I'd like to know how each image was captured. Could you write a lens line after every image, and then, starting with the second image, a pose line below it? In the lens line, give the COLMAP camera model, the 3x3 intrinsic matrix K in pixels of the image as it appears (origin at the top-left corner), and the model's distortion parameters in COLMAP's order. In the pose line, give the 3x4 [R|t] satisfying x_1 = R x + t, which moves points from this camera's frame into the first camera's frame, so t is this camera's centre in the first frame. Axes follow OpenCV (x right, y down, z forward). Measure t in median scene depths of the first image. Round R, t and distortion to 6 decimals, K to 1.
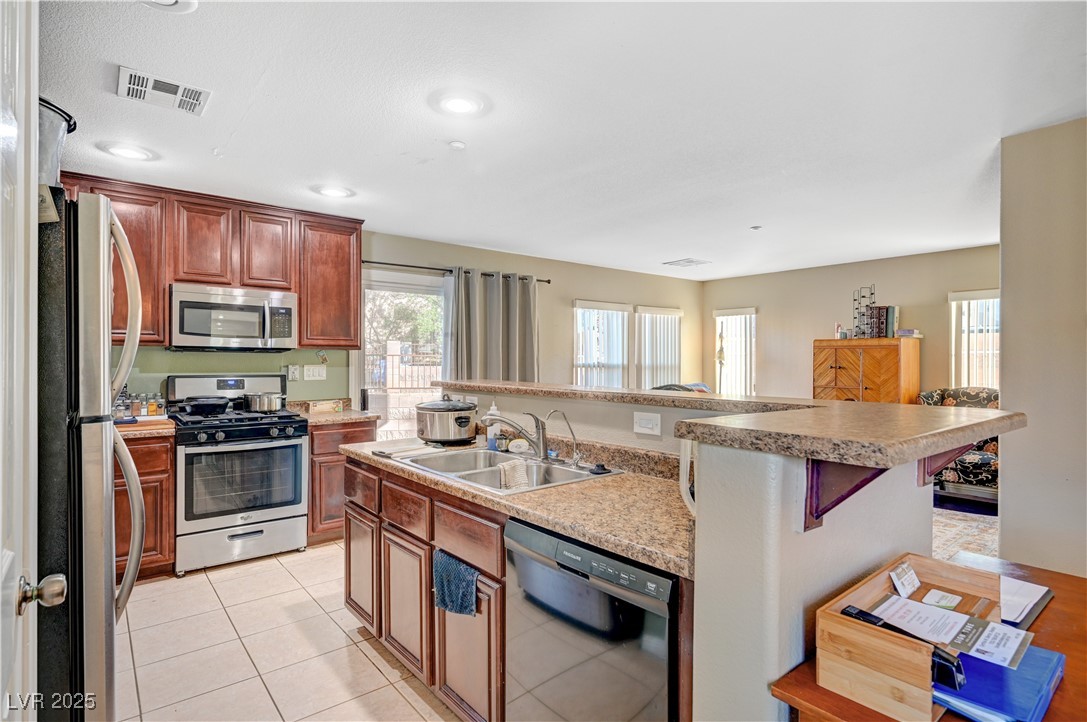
lens RADIAL K [[553.6, 0, 542.4], [0, 553.6, 360.6], [0, 0, 1]] dist [0.003001, -0.000726]
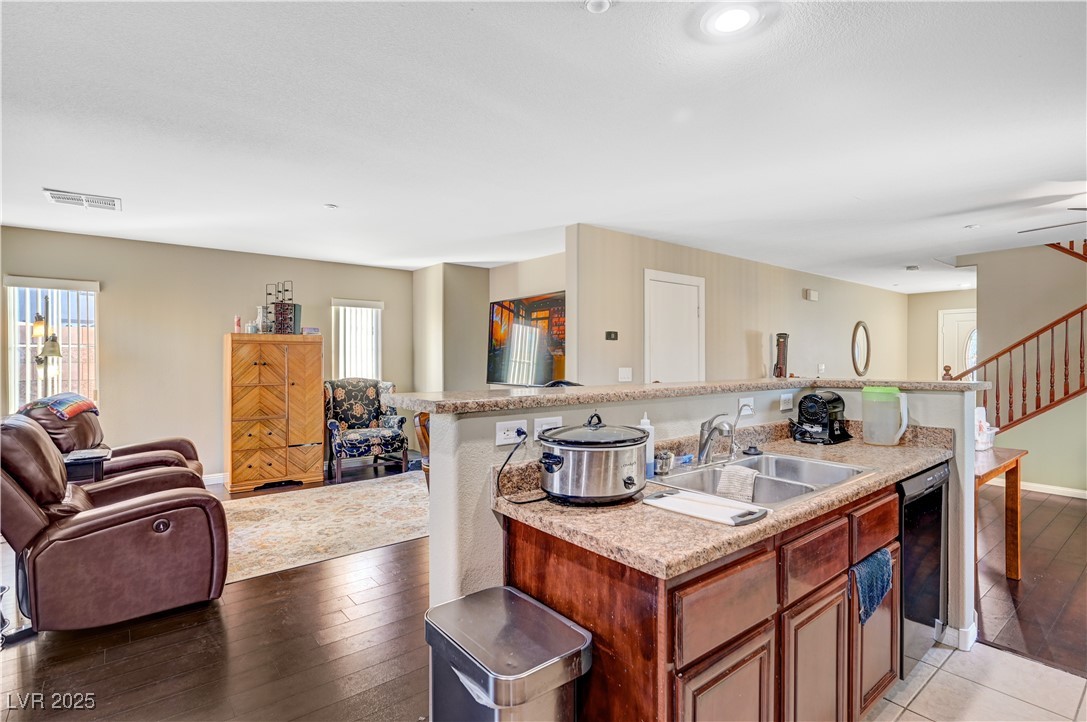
lens RADIAL K [[526.3, 0, 543.3], [0, 526.3, 361.9], [0, 0, 1]] dist [-0.004667, 0.002543]
pose [[0.009486, -0.011325, 0.999891, -0.490508], [0.003337, 0.999931, 0.011294, 0.001040], [-0.999949, 0.003230, 0.009523, 0.726455]]
